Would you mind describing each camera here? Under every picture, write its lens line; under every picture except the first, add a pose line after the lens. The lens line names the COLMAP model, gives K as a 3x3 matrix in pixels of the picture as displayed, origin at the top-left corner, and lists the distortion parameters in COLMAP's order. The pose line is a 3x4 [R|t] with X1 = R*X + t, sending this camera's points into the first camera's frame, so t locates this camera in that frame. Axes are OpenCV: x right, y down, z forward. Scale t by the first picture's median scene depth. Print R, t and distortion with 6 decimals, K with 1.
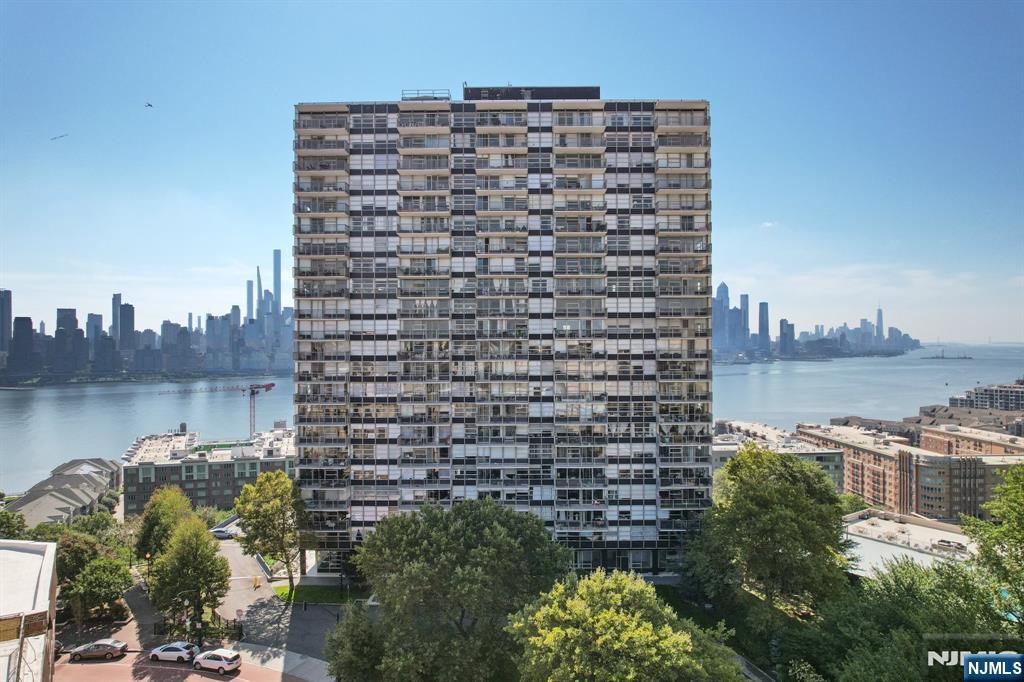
lens RADIAL K [[647.2, 0, 506.3], [0, 647.2, 347.3], [0, 0, 1]] dist [-0.028083, 0.010567]
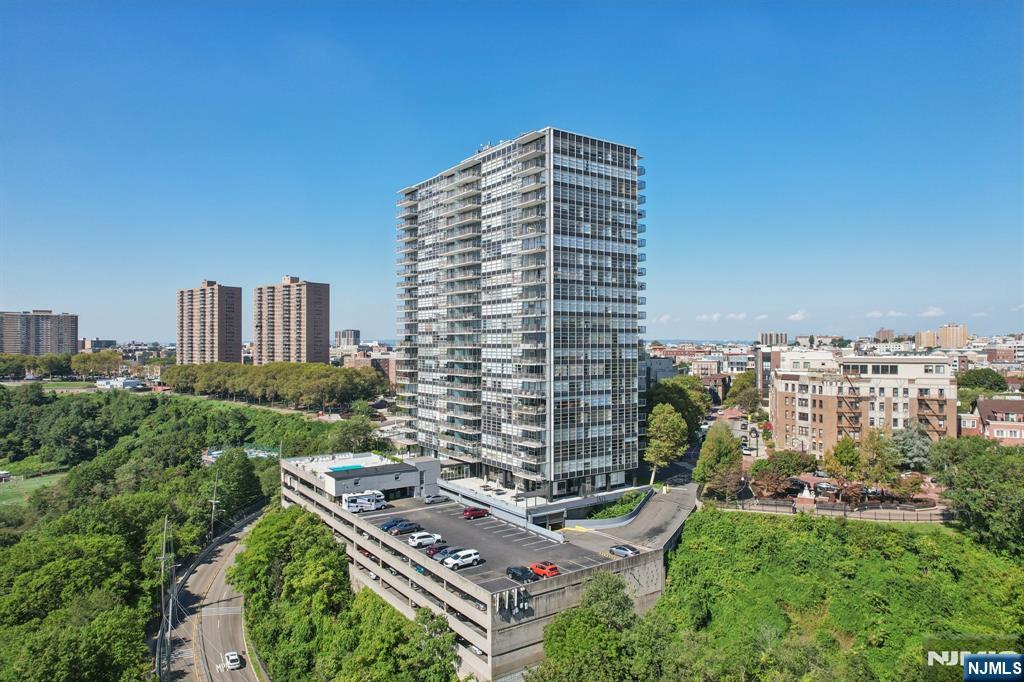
lens RADIAL K [[647.2, 0, 511.2], [0, 647.2, 343.7], [0, 0, 1]] dist [-0.028083, 0.010567]
pose [[-0.568253, 0.004929, 0.822839, -1.374875], [0.007000, 0.999975, -0.001156, 0.047116], [-0.822824, 0.005103, -0.568273, 2.240754]]
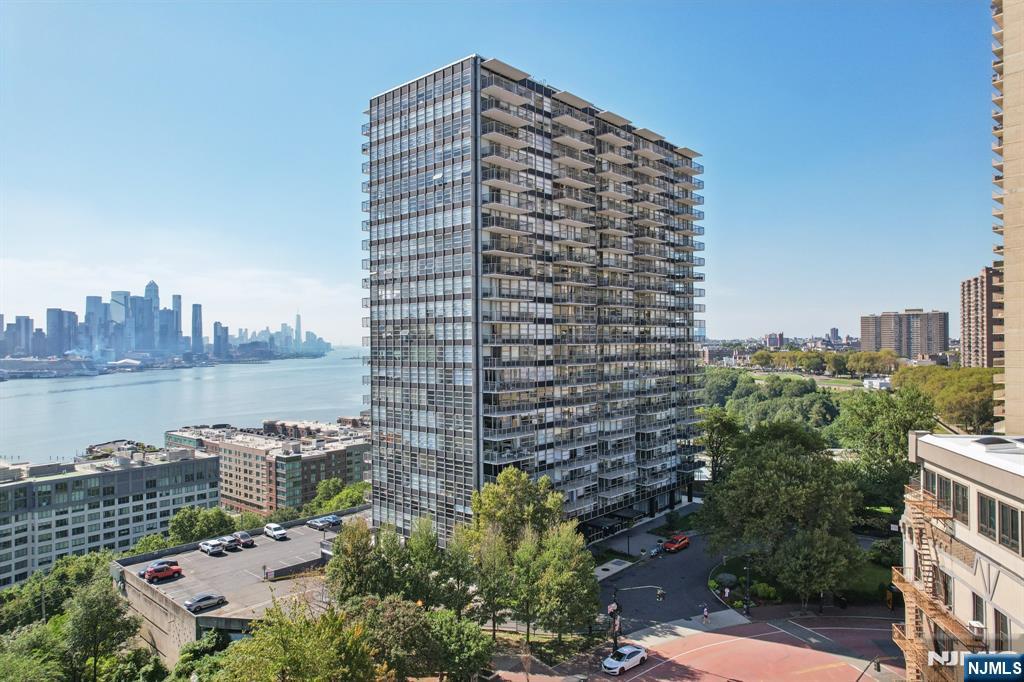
lens RADIAL K [[647.2, 0, 516.2], [0, 647.2, 344.1], [0, 0, 1]] dist [-0.028083, 0.010567]
pose [[0.667342, -0.001918, 0.744749, -0.952600], [0.008989, 0.999945, -0.005480, 0.025430], [-0.744697, 0.010352, 0.667322, 0.369674]]
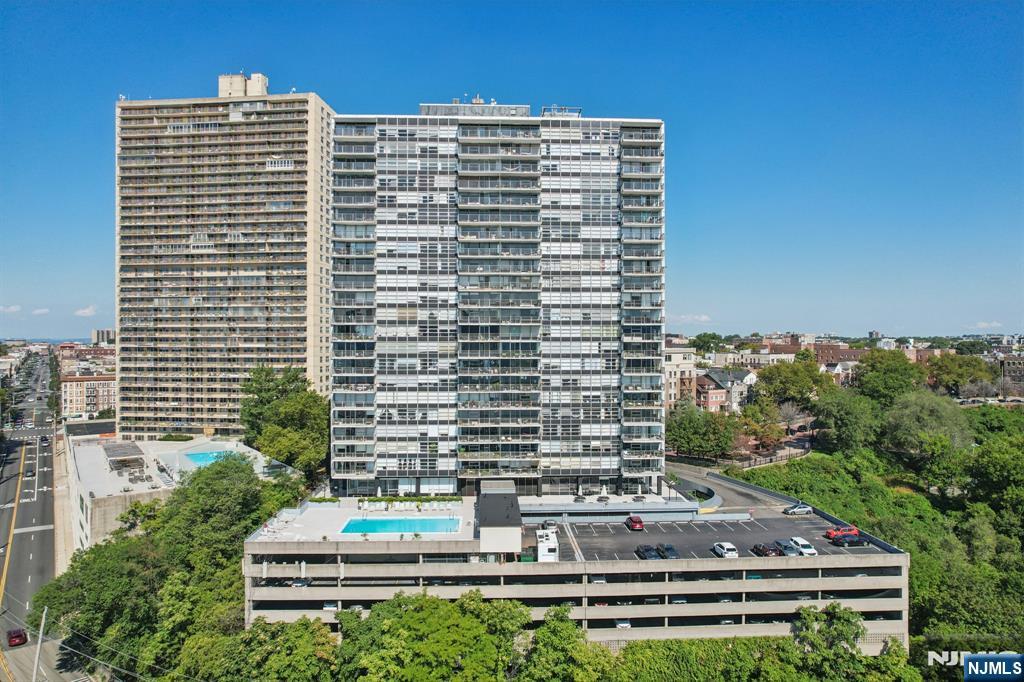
lens RADIAL K [[647.2, 0, 522.5], [0, 647.2, 344.4], [0, 0, 1]] dist [-0.028083, 0.010567]
pose [[-0.999461, 0.004647, -0.032502, 0.094926], [0.004370, 0.999954, 0.008578, 0.049119], [0.032540, 0.008431, -0.999435, 2.773412]]
